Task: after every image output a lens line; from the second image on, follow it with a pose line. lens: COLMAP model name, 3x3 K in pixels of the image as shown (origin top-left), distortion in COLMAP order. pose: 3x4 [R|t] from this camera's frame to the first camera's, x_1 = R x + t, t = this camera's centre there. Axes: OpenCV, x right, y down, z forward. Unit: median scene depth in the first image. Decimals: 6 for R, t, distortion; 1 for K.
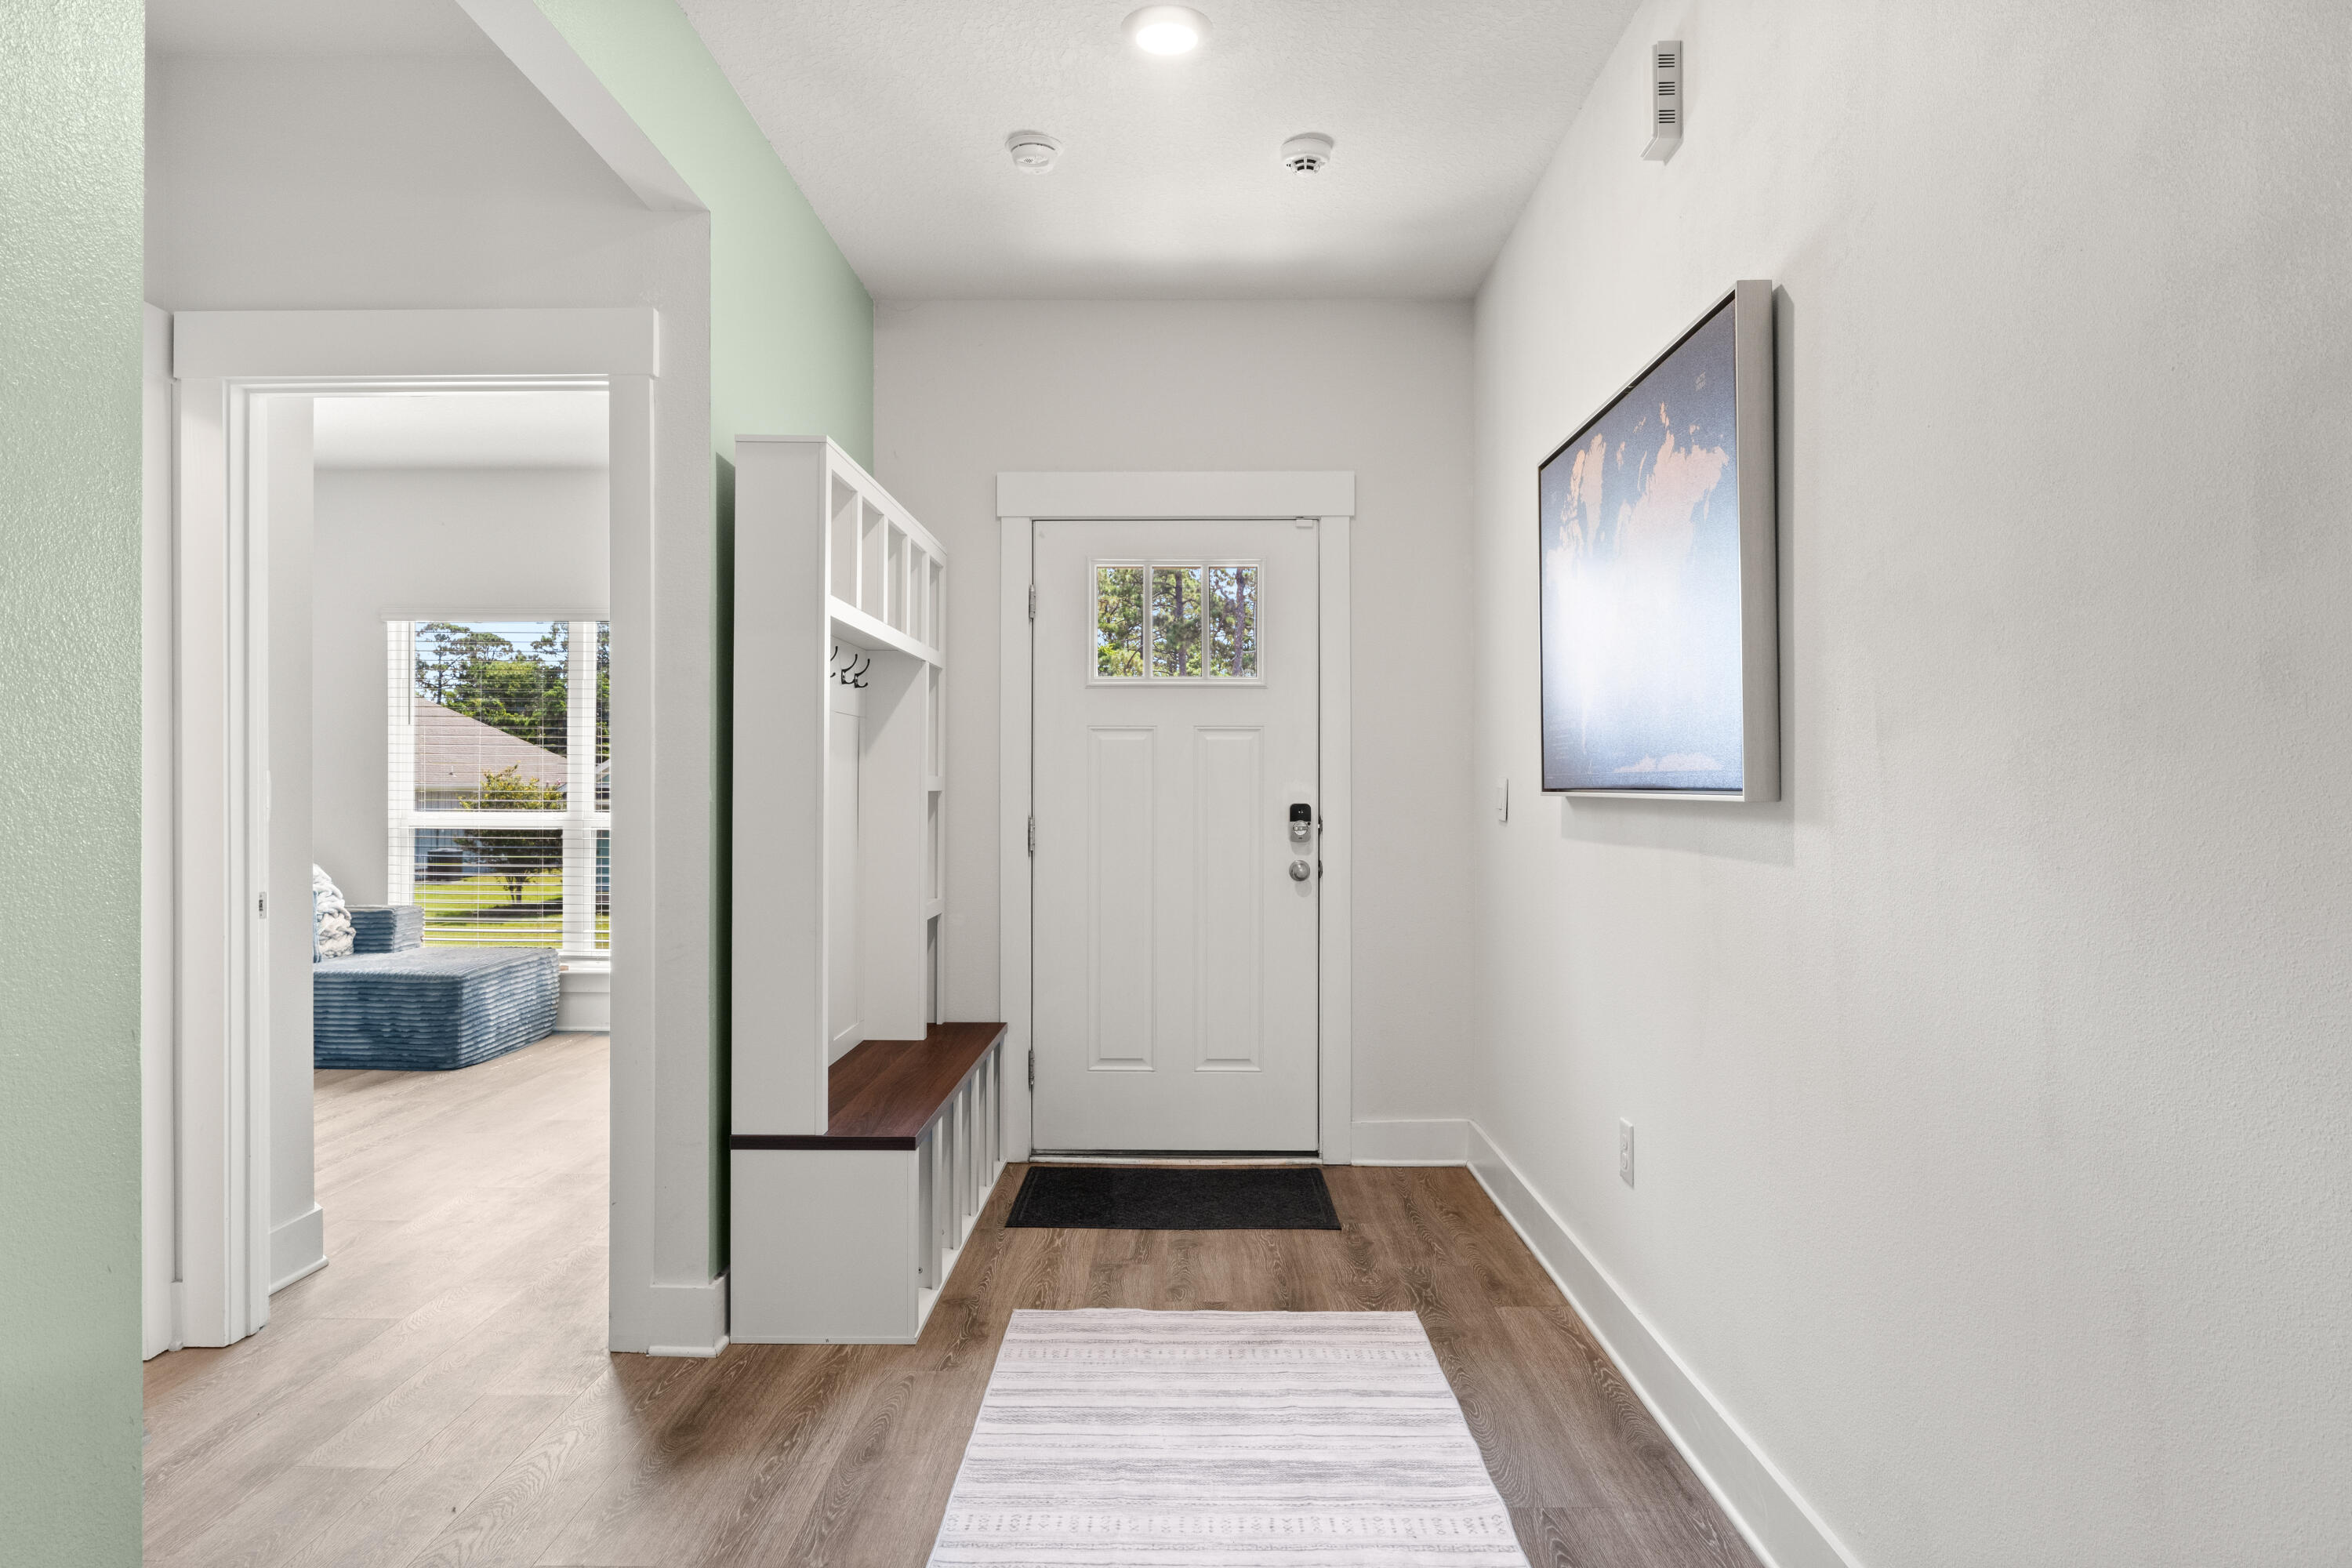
lens RADIAL K [[1421.3, 0, 1182.5], [0, 1421.3, 783.0], [0, 0, 1]] dist [0.001023, -0.000061]
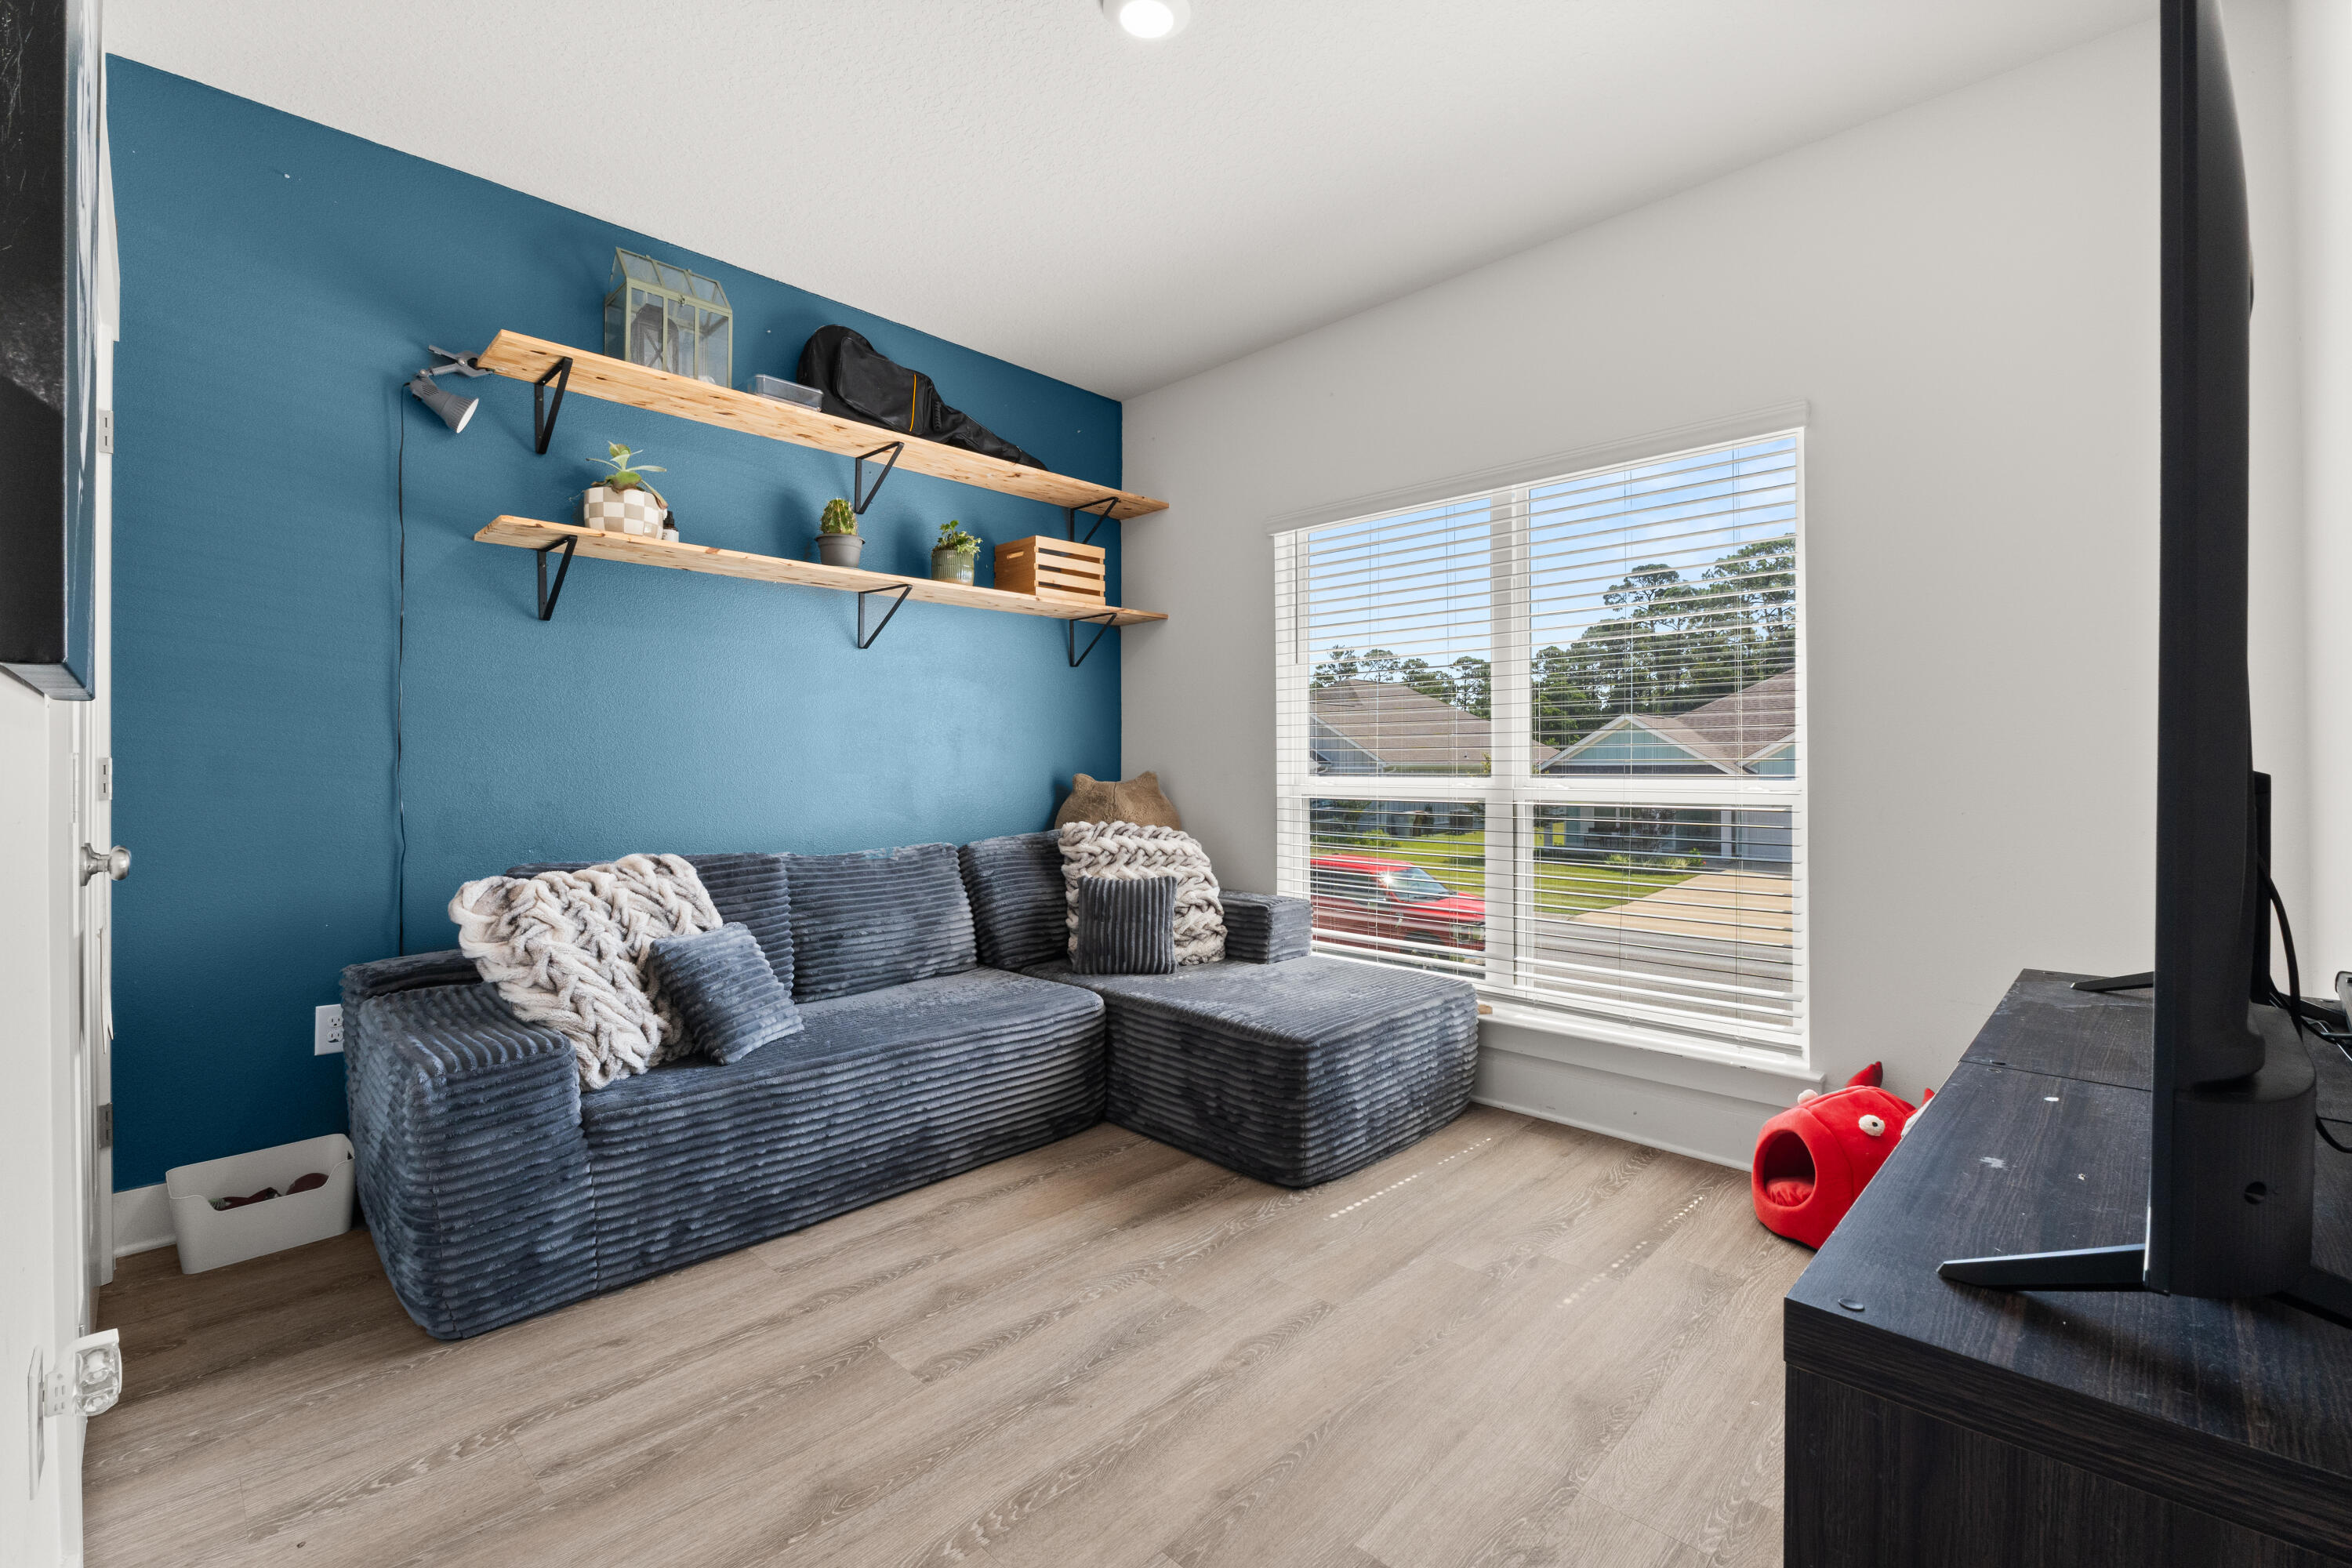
lens RADIAL K [[1042.6, 0, 1173.0], [0, 1042.6, 773.6], [0, 0, 1]] dist [-0.008605, 0.000240]
pose [[0.728020, -0.001502, -0.685555, -0.215555], [0.006925, 0.999963, 0.005162, 0.016045], [0.685521, -0.008506, 0.728003, 0.568138]]
